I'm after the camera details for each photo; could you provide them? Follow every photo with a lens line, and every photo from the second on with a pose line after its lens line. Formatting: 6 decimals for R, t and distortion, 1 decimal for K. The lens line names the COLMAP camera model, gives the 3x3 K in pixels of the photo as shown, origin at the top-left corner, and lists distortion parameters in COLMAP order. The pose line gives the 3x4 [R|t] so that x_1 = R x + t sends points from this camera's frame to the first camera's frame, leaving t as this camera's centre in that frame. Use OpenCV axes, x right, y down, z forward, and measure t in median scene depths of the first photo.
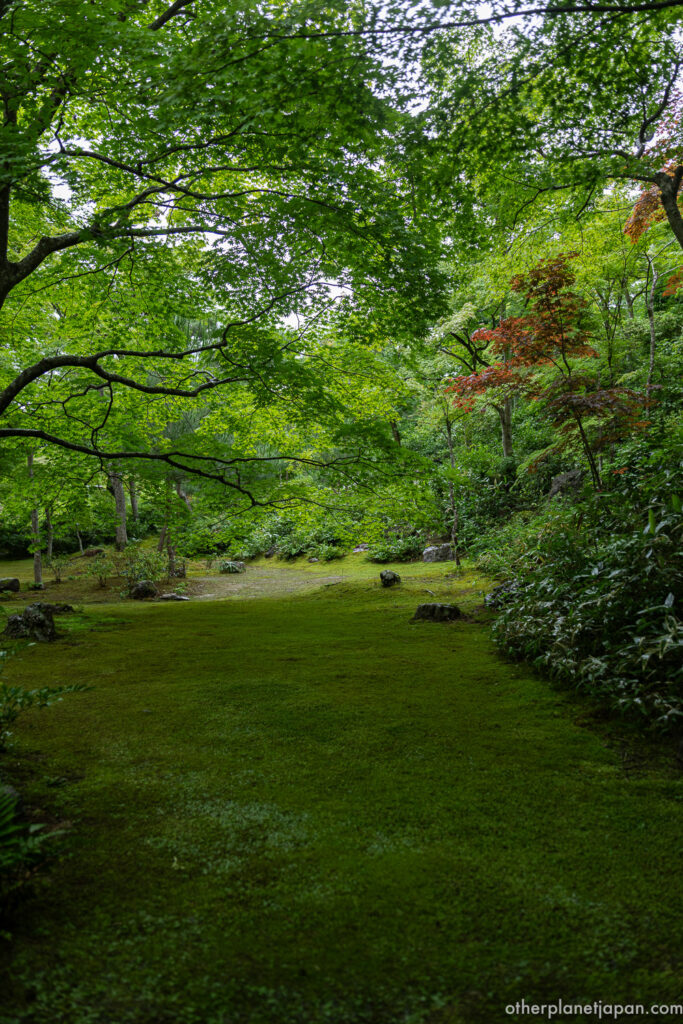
lens RADIAL K [[745.7, 0, 341.5], [0, 745.7, 512.0], [0, 0, 1]] dist [-0.005180, -0.006149]
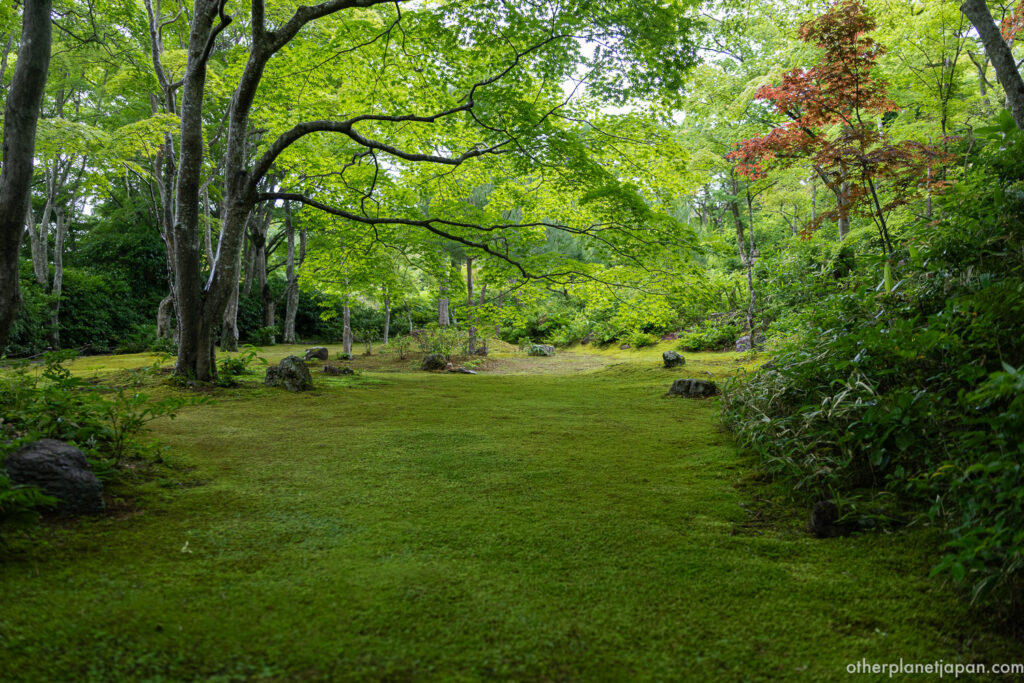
lens RADIAL K [[745.7, 0, 512.0], [0, 745.7, 341.5], [0, 0, 1]] dist [-0.005180, -0.006149]
pose [[0.972230, 0.035314, -0.231347, 0.111821], [-0.024522, 0.998480, 0.049360, 0.031399], [0.232738, -0.042316, 0.971618, 0.028640]]
